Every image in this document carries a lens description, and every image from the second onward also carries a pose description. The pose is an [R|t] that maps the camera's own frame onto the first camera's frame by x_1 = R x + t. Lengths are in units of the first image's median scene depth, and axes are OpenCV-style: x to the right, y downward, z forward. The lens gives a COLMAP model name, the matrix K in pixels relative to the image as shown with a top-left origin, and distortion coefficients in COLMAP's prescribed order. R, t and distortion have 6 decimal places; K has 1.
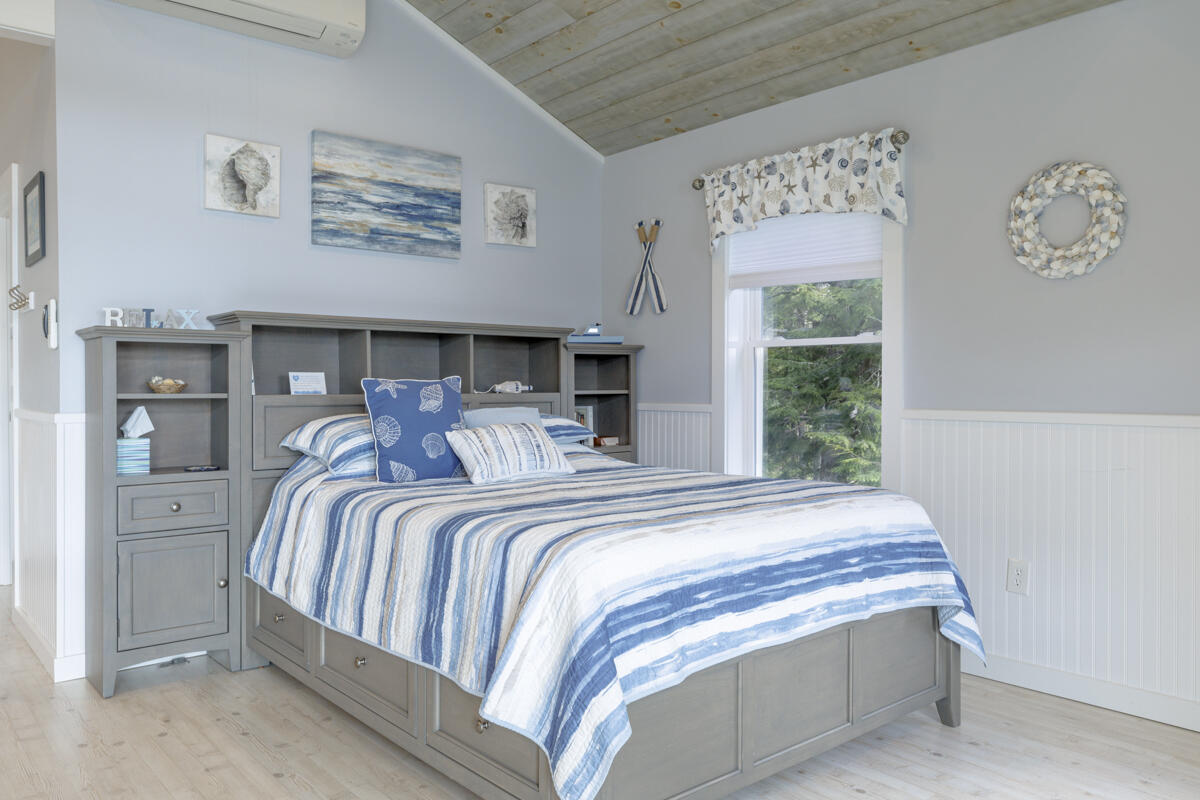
lens RADIAL K [[888.3, 0, 604.4], [0, 888.3, 390.6], [0, 0, 1]] dist [-0.002219, 0.012619]
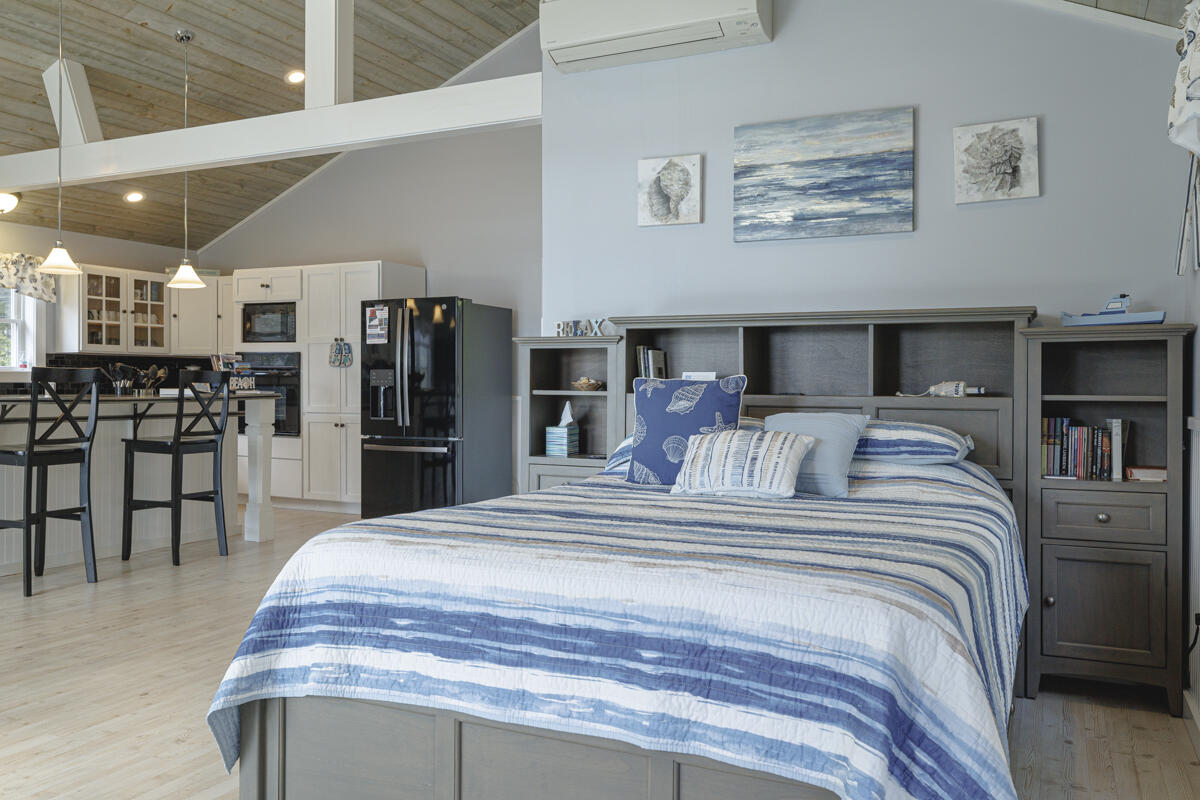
lens RADIAL K [[940.8, 0, 605.1], [0, 940.8, 392.4], [0, 0, 1]] dist [0.001433, -0.006131]
pose [[0.410157, 0.011782, -0.911939, 0.591583], [-0.012906, 0.999891, 0.007114, -0.003509], [0.911924, 0.008851, 0.410264, 0.453866]]
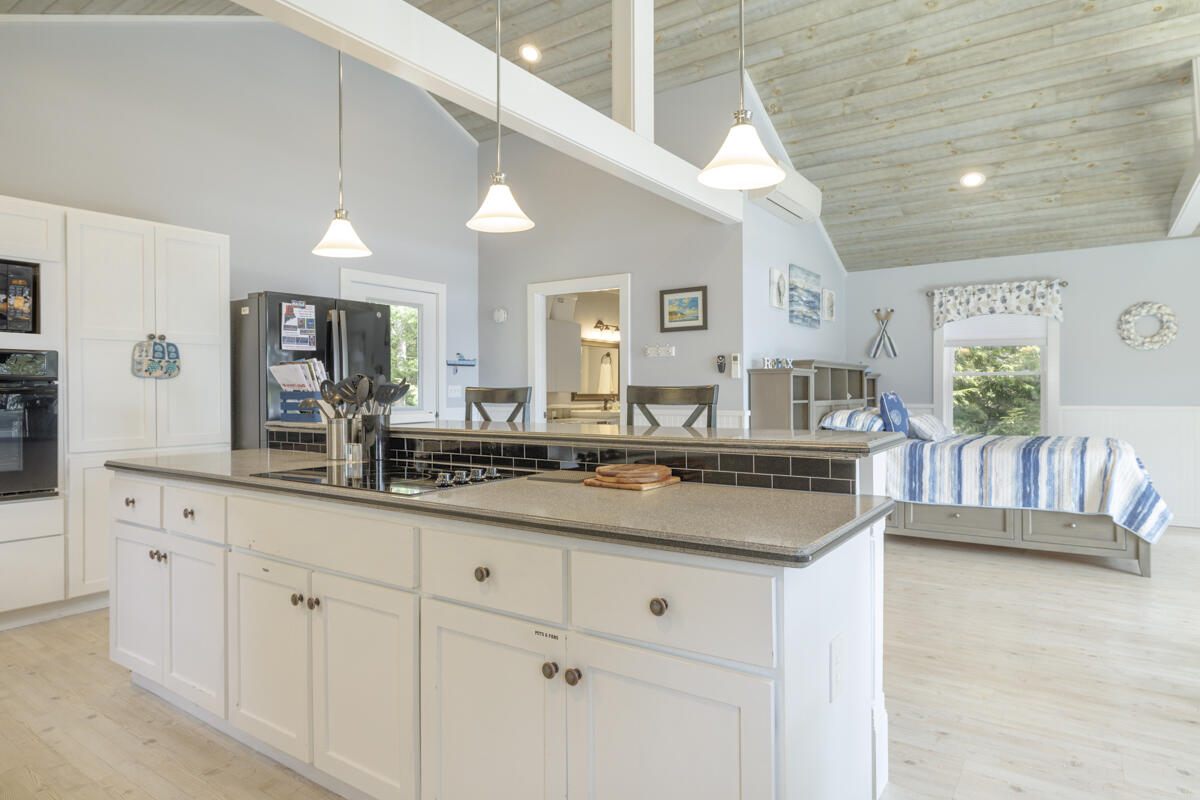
lens RADIAL K [[684.1, 0, 597.4], [0, 684.1, 396.8], [0, 0, 1]] dist [-0.003895, -0.001769]
pose [[0.970215, -0.004565, 0.242203, -1.136724], [0.004575, 0.999989, 0.000520, -0.006552], [-0.242202, 0.000603, 0.970226, -0.355332]]
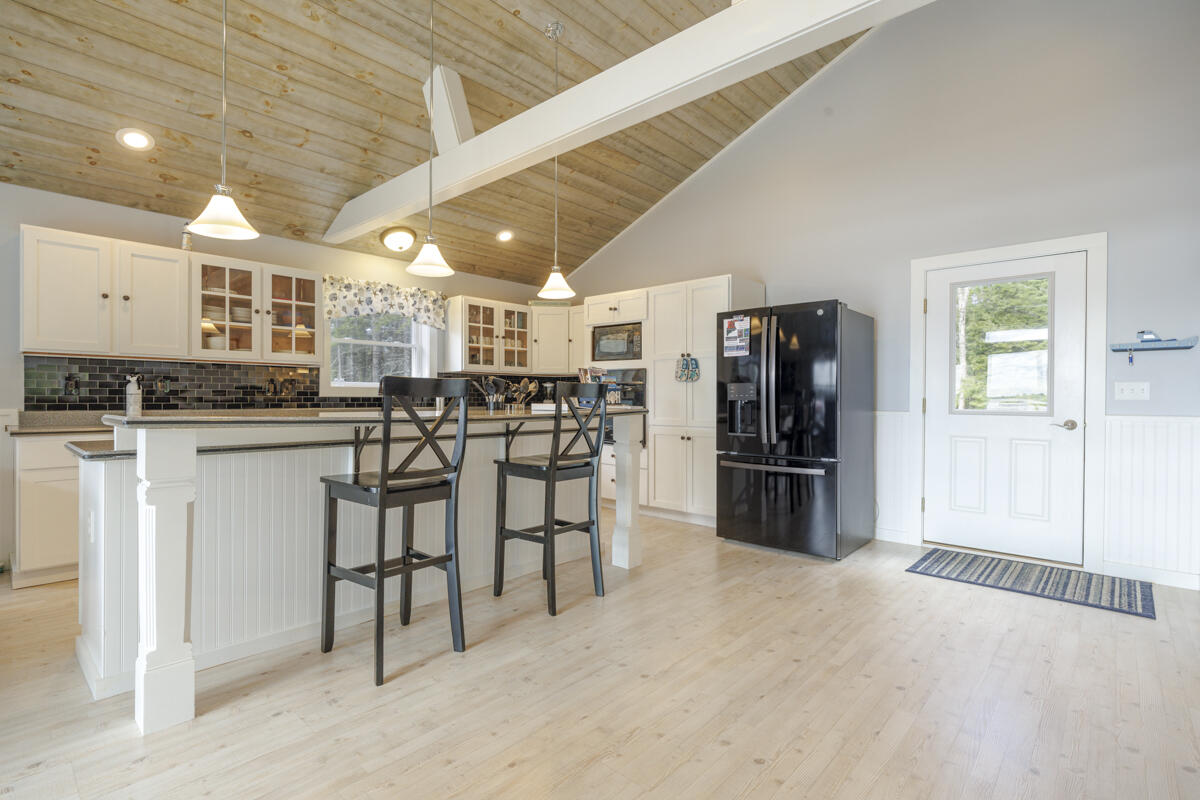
lens RADIAL K [[565.4, 0, 599.5], [0, 565.4, 401.6], [0, 0, 1]] dist [-0.000090, -0.002080]
pose [[0.128787, 0.010187, -0.991620, -0.283340], [-0.011814, 0.999892, 0.008738, -0.000903], [0.991602, 0.010590, 0.128894, 0.411016]]
